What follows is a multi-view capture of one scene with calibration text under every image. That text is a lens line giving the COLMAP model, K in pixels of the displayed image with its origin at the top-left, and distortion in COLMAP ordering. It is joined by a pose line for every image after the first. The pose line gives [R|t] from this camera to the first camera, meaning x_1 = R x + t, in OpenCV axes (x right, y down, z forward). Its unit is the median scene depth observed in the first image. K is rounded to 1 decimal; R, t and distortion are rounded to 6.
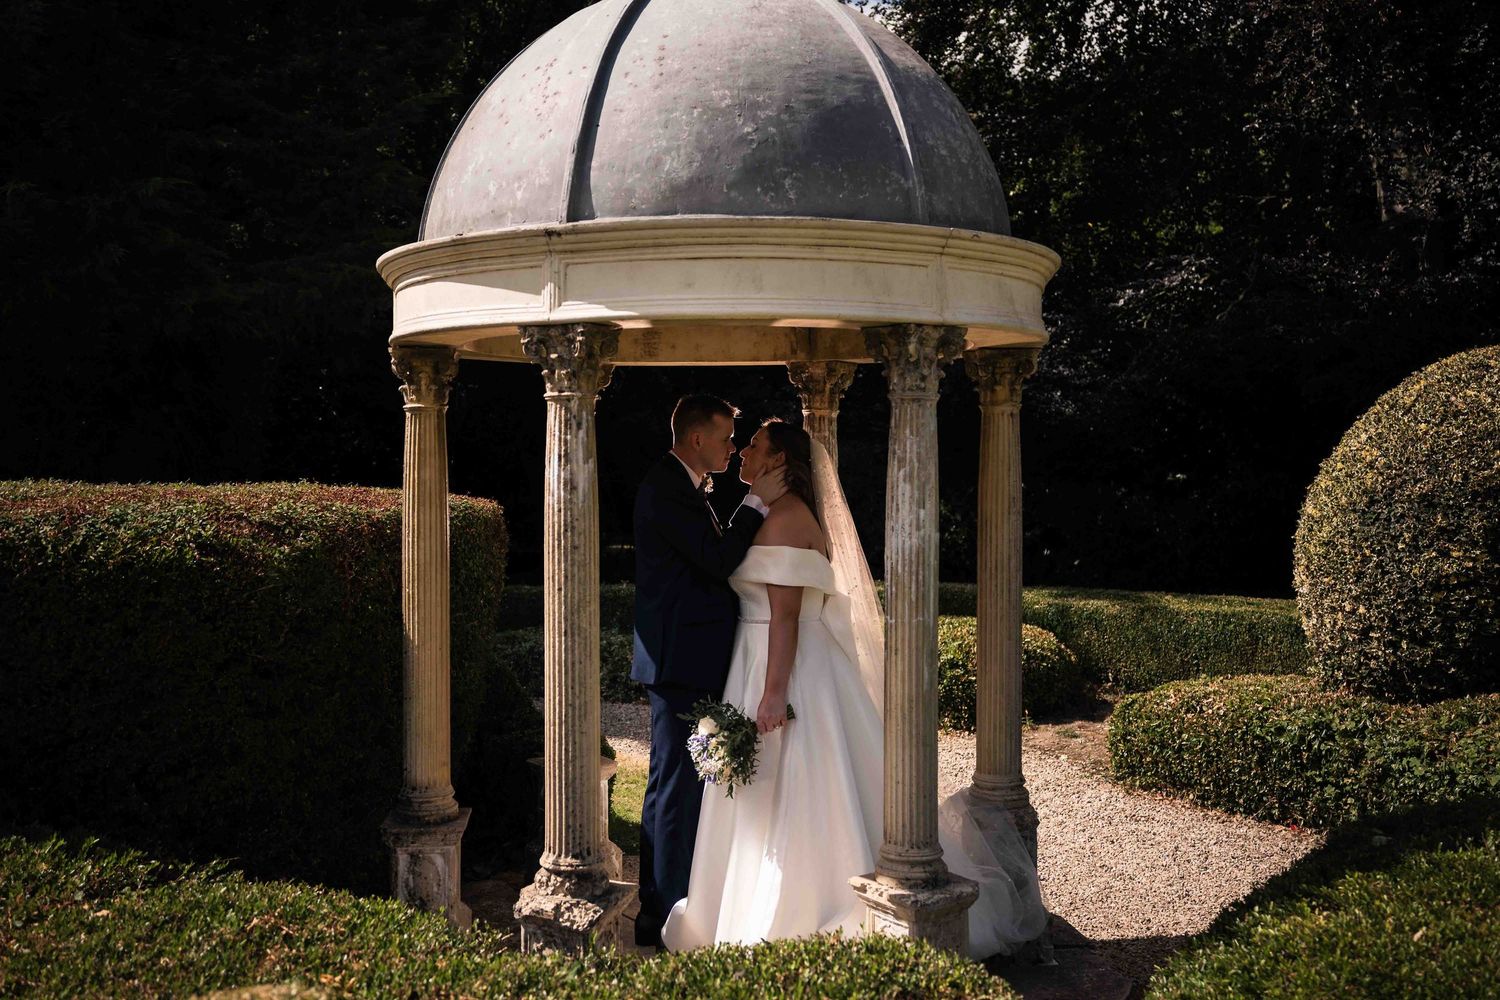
lens RADIAL K [[1355.1, 0, 747.9], [0, 1355.1, 489.6], [0, 0, 1]] dist [0.010157, -0.001877]
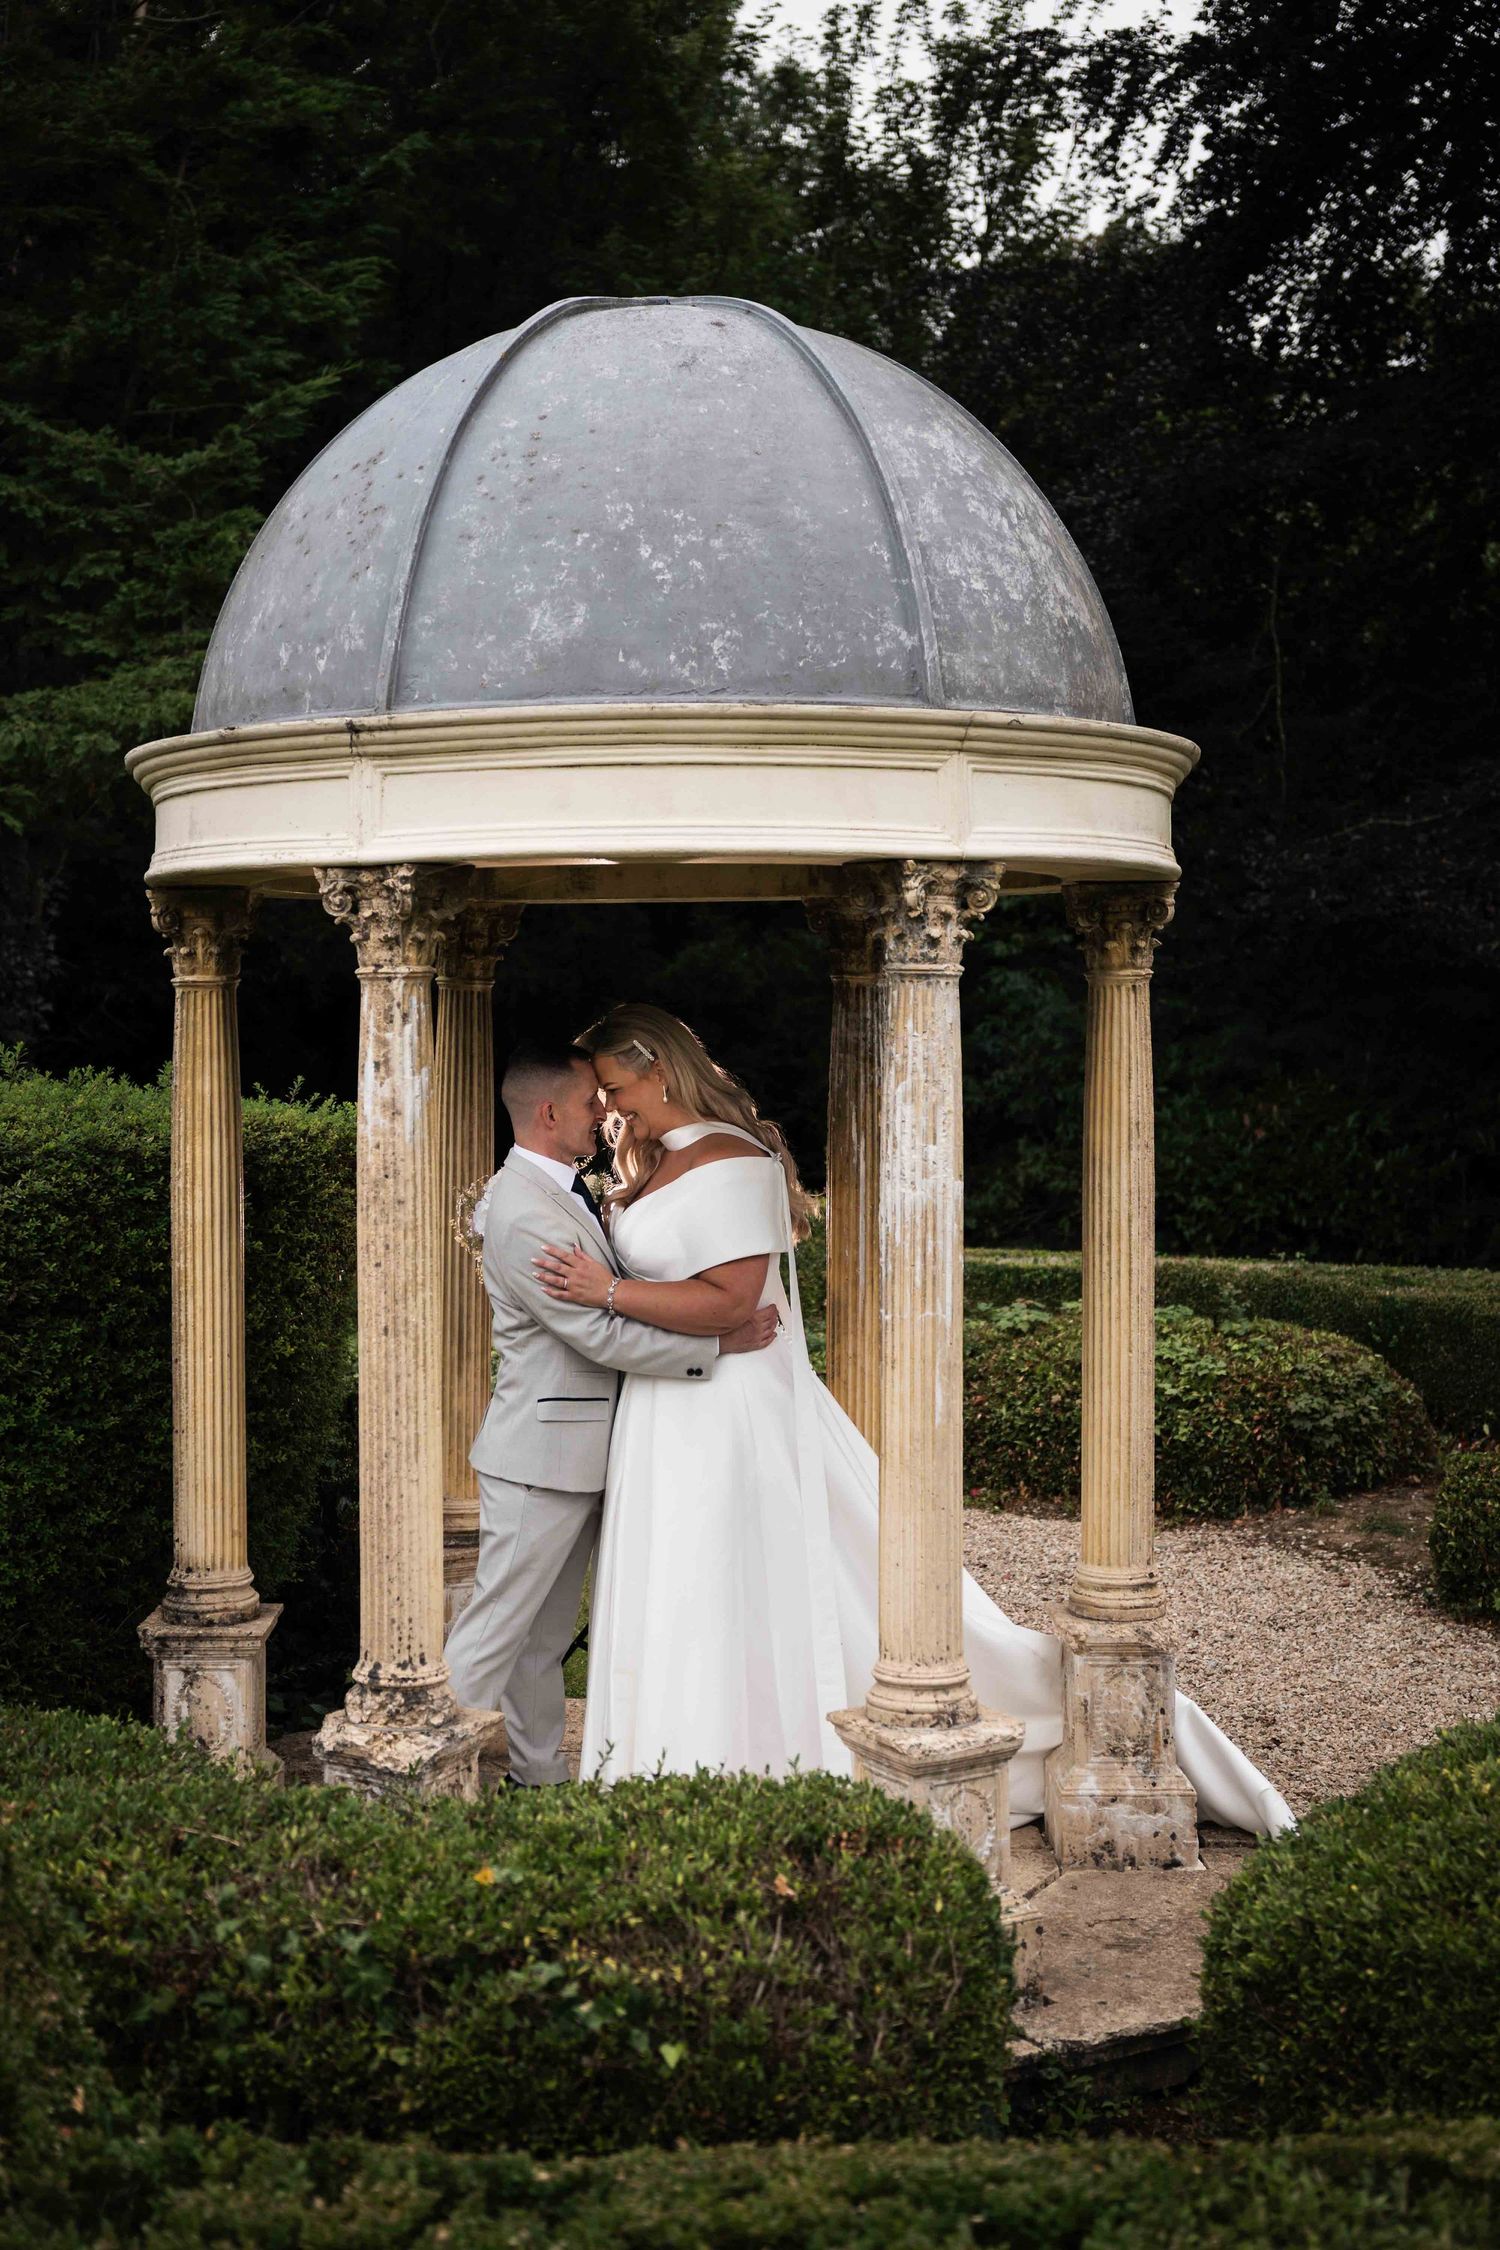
lens RADIAL K [[2589.2, 0, 752.1], [0, 2589.2, 1132.9], [0, 0, 1]] dist [-0.014058, 0.000000]
pose [[0.996387, 0.001958, -0.084909, 0.147819], [-0.000151, 0.999774, 0.021279, -0.017507], [0.084932, -0.021190, 0.996161, -0.238784]]
